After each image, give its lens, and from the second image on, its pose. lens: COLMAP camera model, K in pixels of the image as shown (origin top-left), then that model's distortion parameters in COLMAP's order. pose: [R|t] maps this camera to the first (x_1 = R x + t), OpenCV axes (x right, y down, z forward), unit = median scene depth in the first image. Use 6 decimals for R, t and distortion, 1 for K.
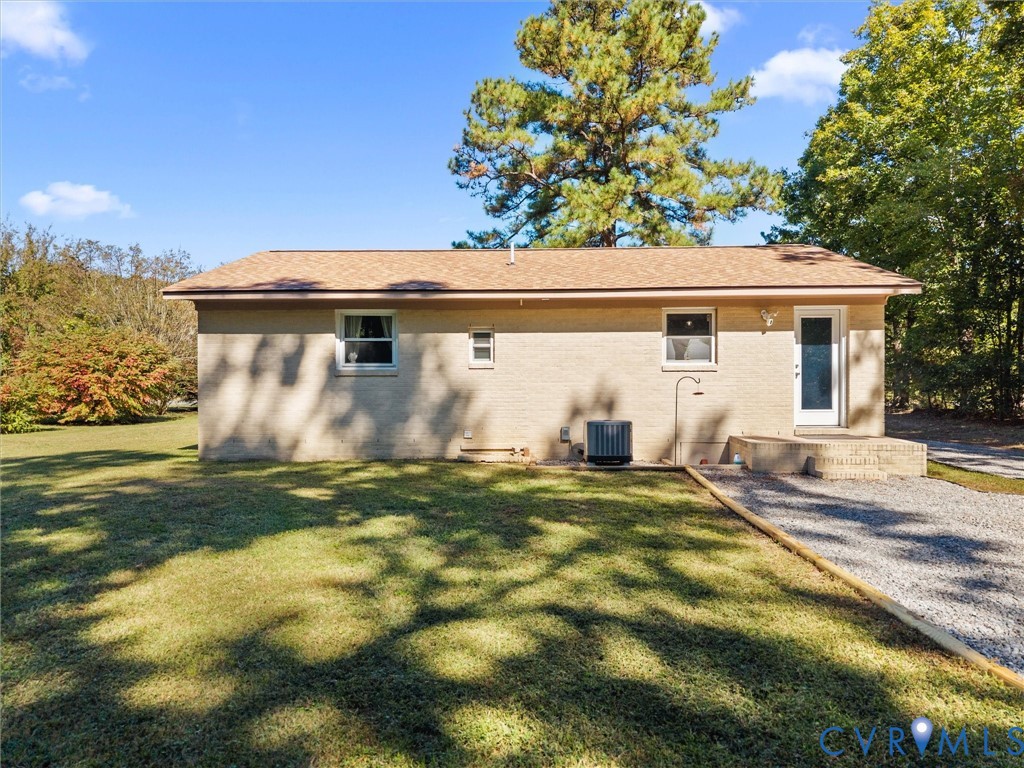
lens RADIAL K [[690.8, 0, 512.1], [0, 690.8, 384.6], [0, 0, 1]] dist [0.006446, 0.000373]
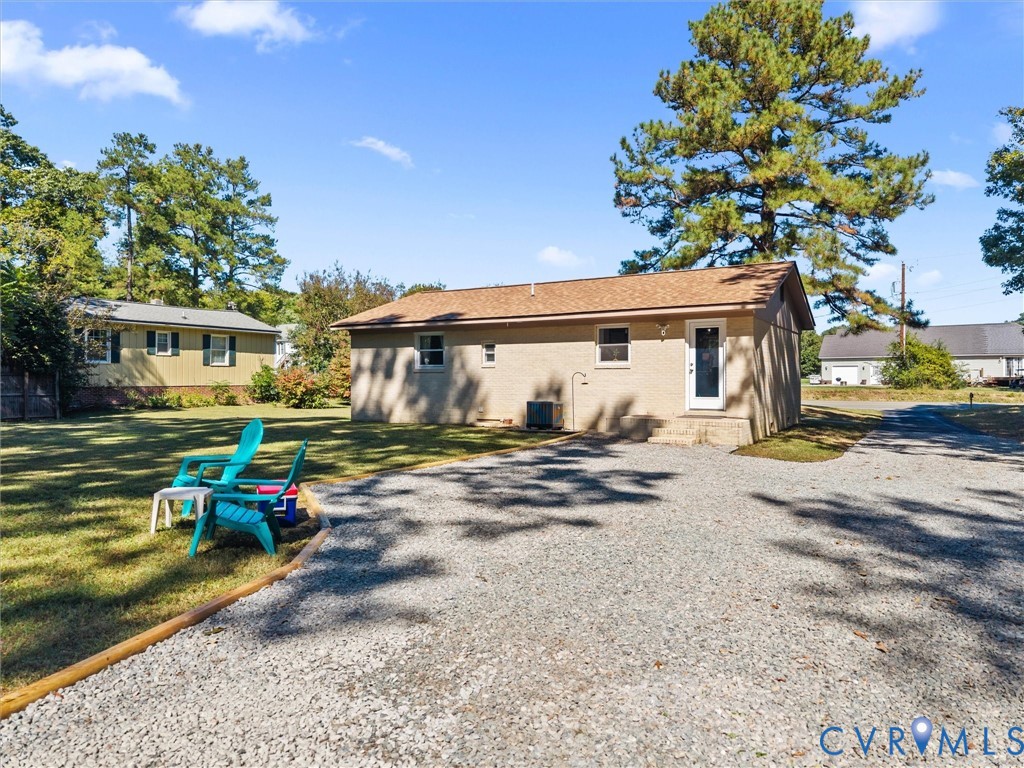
lens RADIAL K [[690.8, 0, 511.8], [0, 690.8, 382.3], [0, 0, 1]] dist [0.006446, 0.000373]
pose [[0.879870, 0.003661, -0.475200, 0.744805], [-0.003429, 0.999993, 0.001356, 0.007187], [0.475202, 0.000436, 0.879877, -0.343315]]
